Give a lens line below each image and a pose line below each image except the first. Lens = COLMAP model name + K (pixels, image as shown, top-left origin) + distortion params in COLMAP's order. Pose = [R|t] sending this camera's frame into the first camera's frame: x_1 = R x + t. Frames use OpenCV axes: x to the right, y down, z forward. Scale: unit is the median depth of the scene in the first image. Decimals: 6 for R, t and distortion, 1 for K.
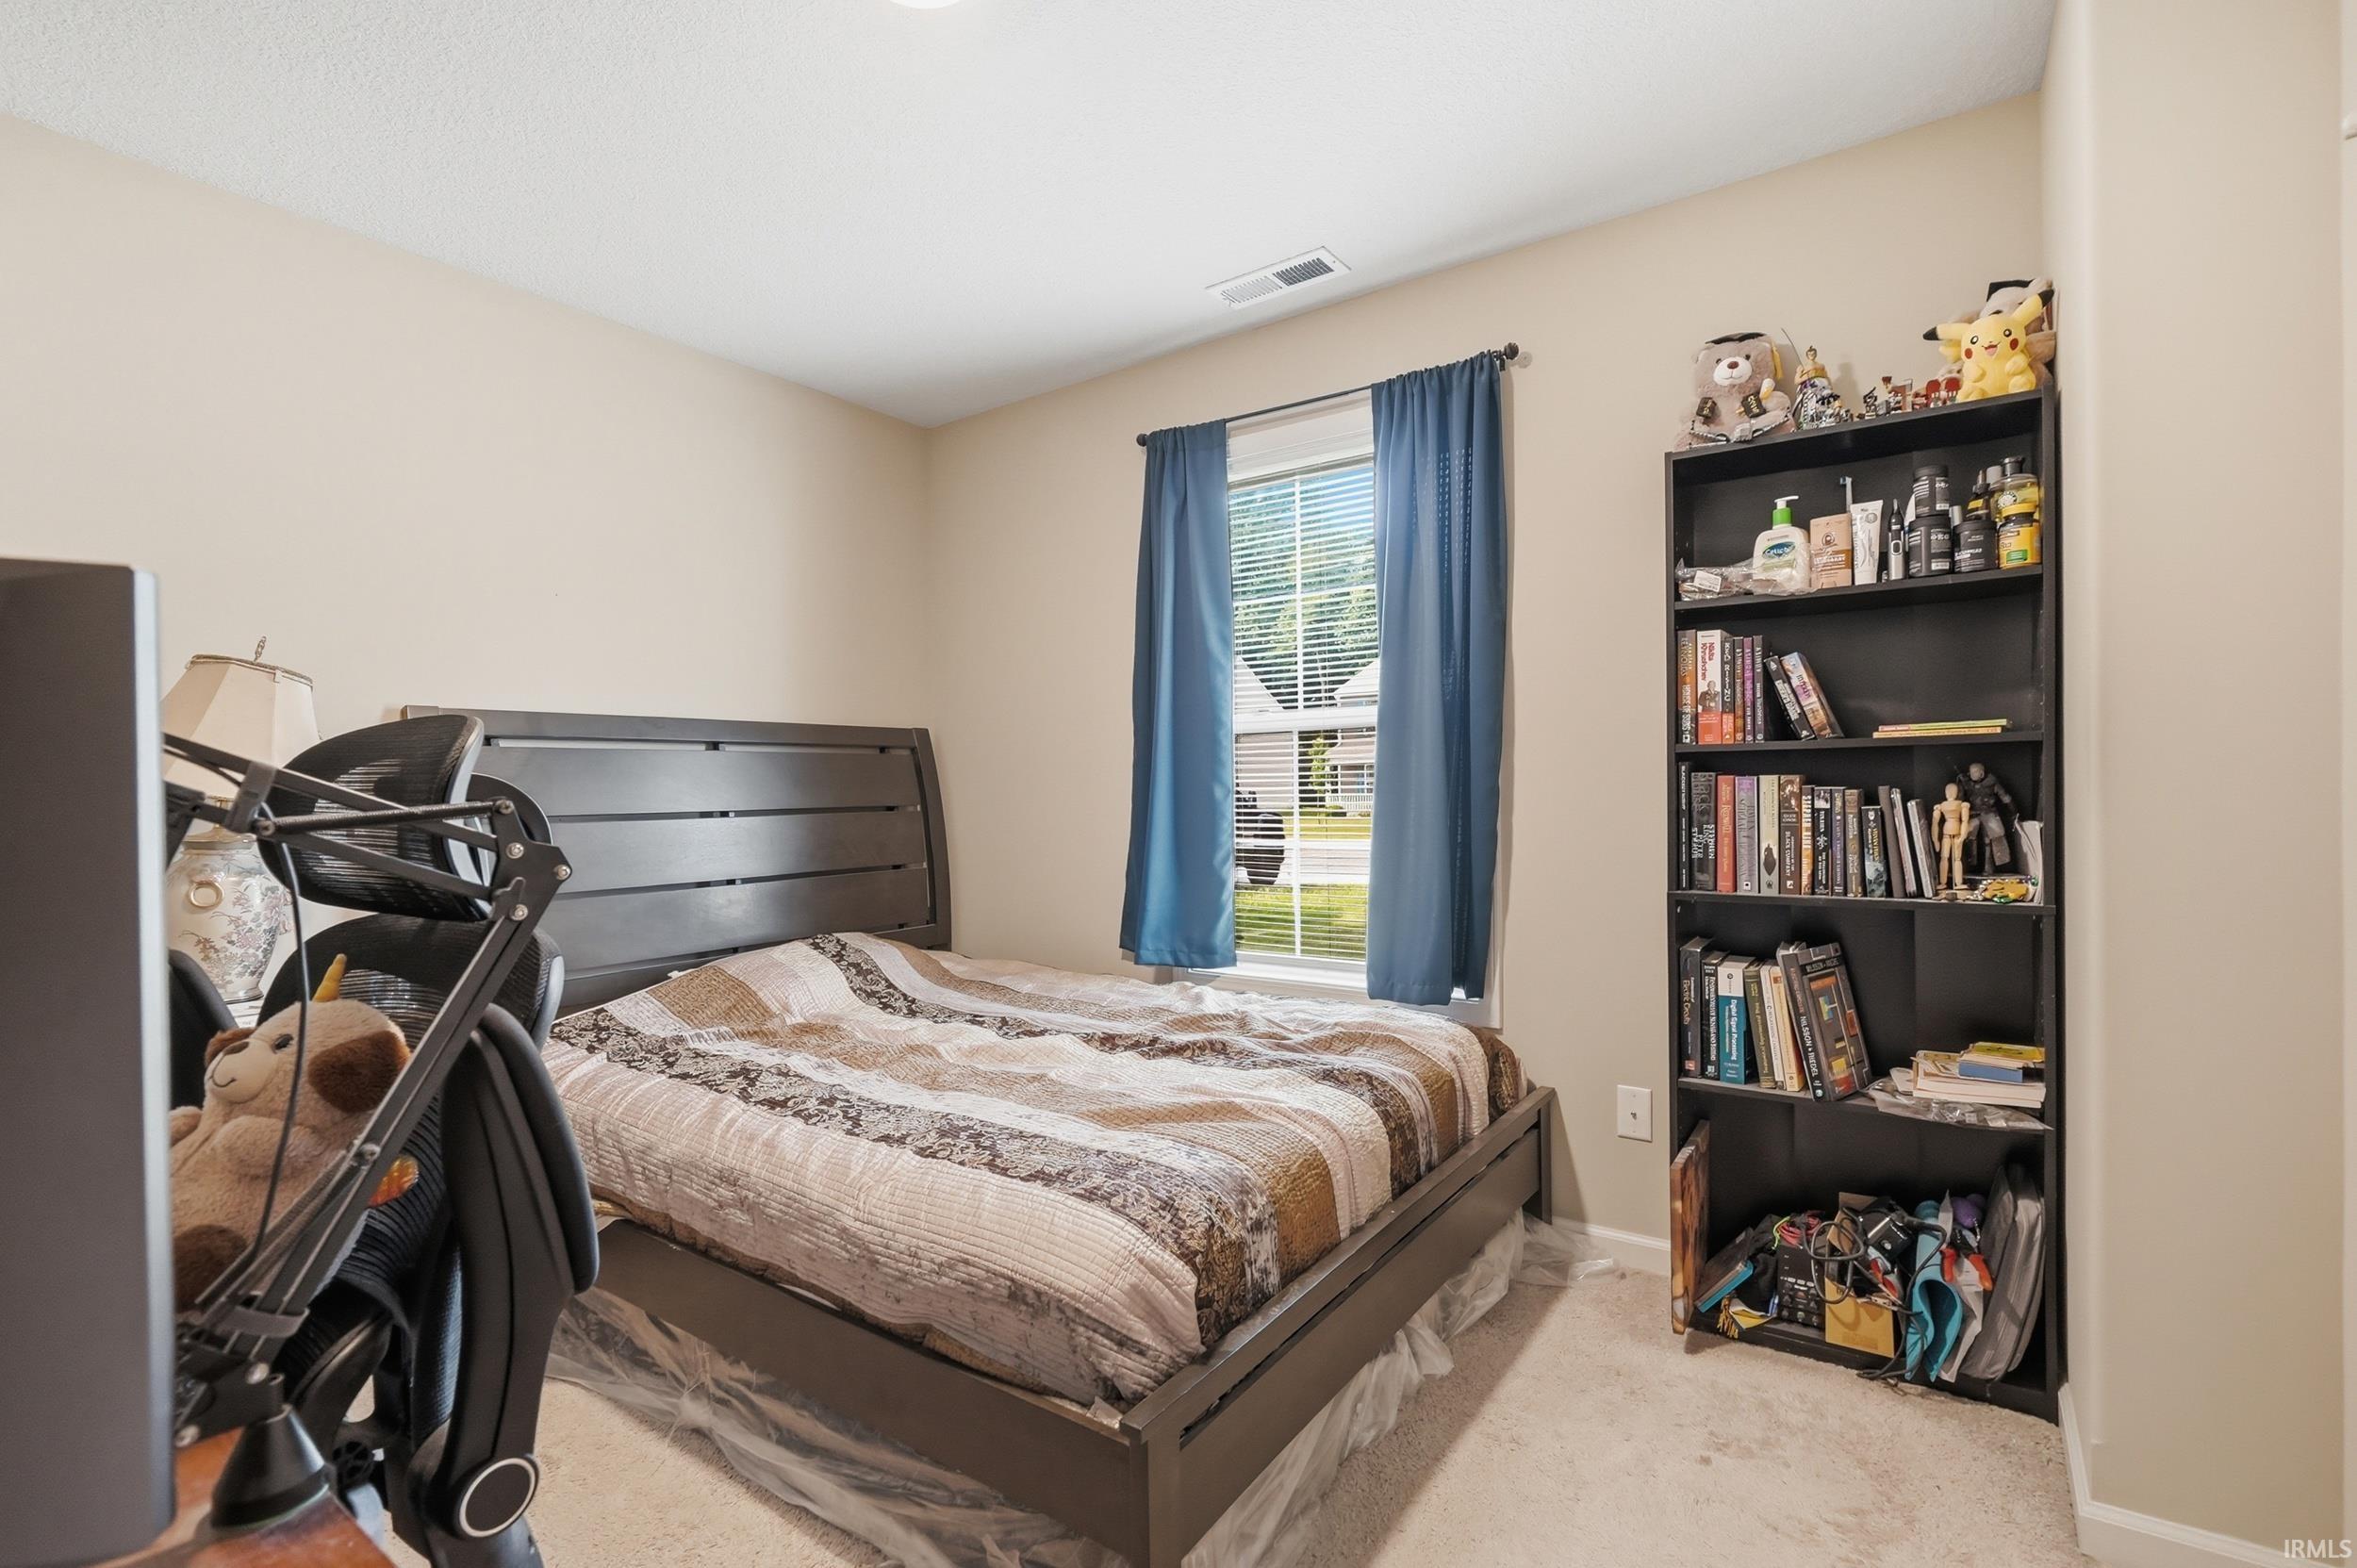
lens RADIAL K [[1072.2, 0, 1178.1], [0, 1072.2, 785.0], [0, 0, 1]] dist [-0.009717, 0.000554]
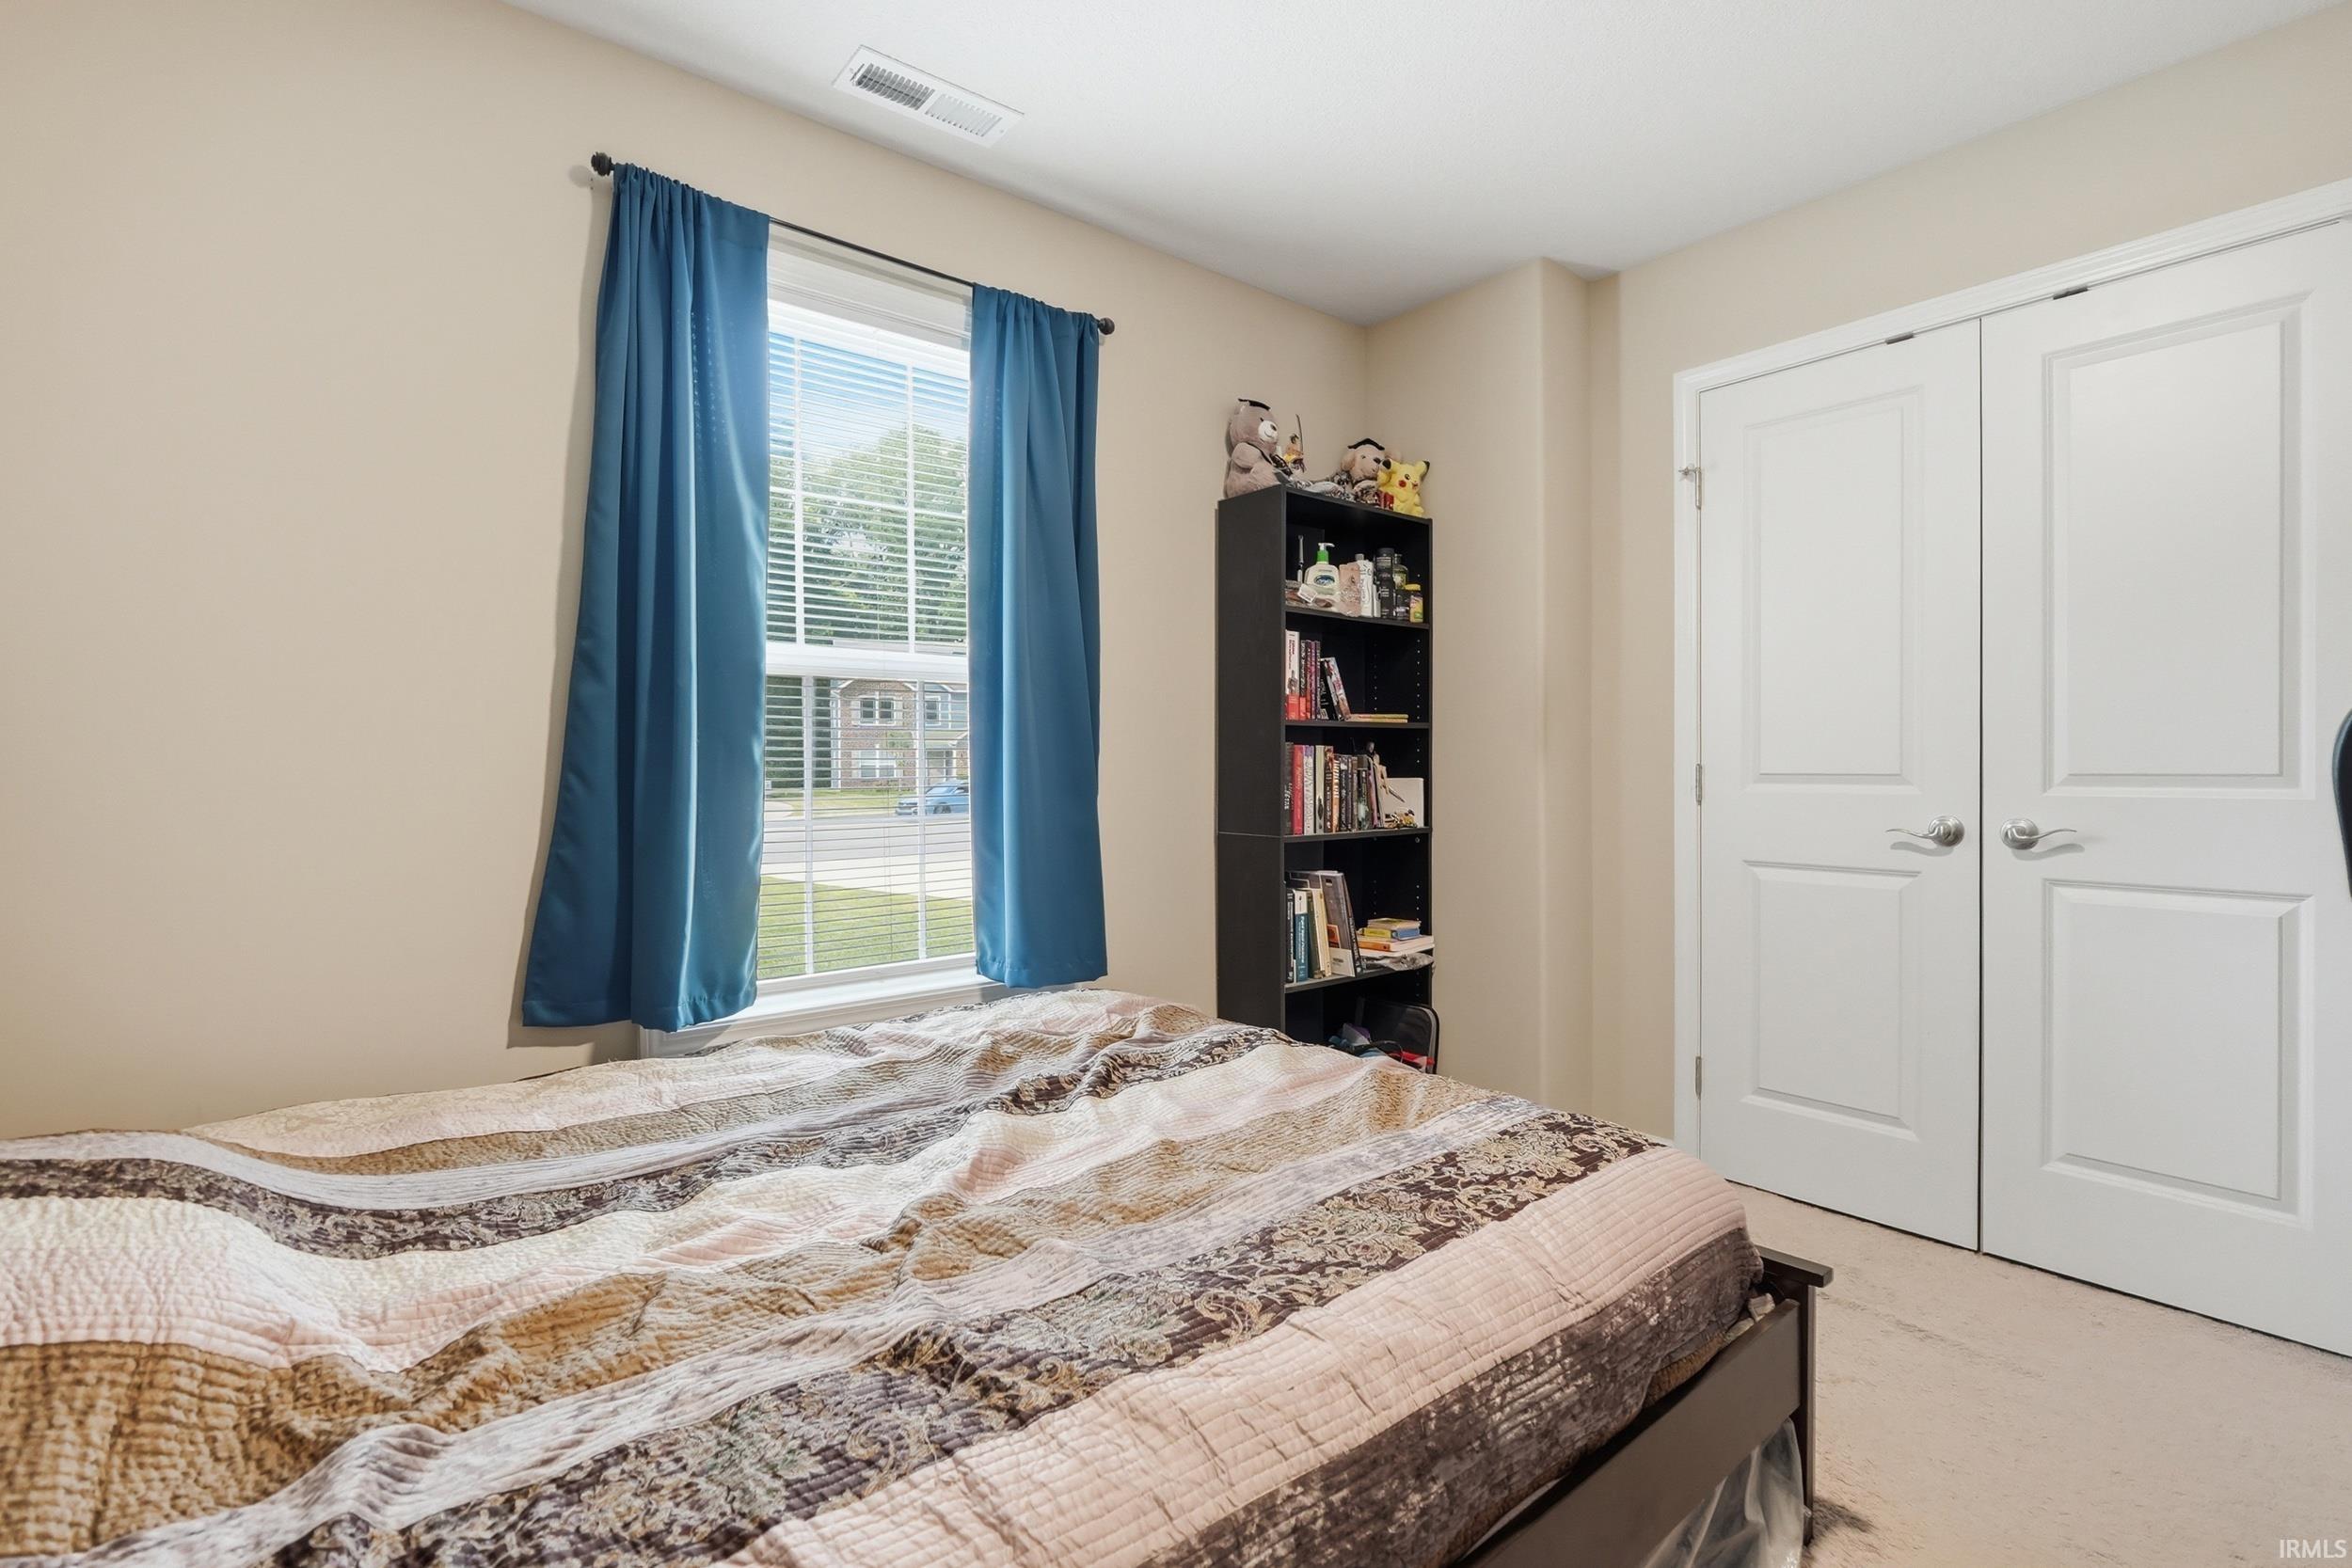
lens RADIAL K [[1069.8, 0, 1171.5], [0, 1069.8, 782.2], [0, 0, 1]] dist [-0.009717, 0.000554]
pose [[0.264823, 0.004155, 0.964288, -0.812509], [0.005471, 0.999968, -0.005811, 0.045111], [-0.964281, 0.006815, 0.264792, 0.838117]]
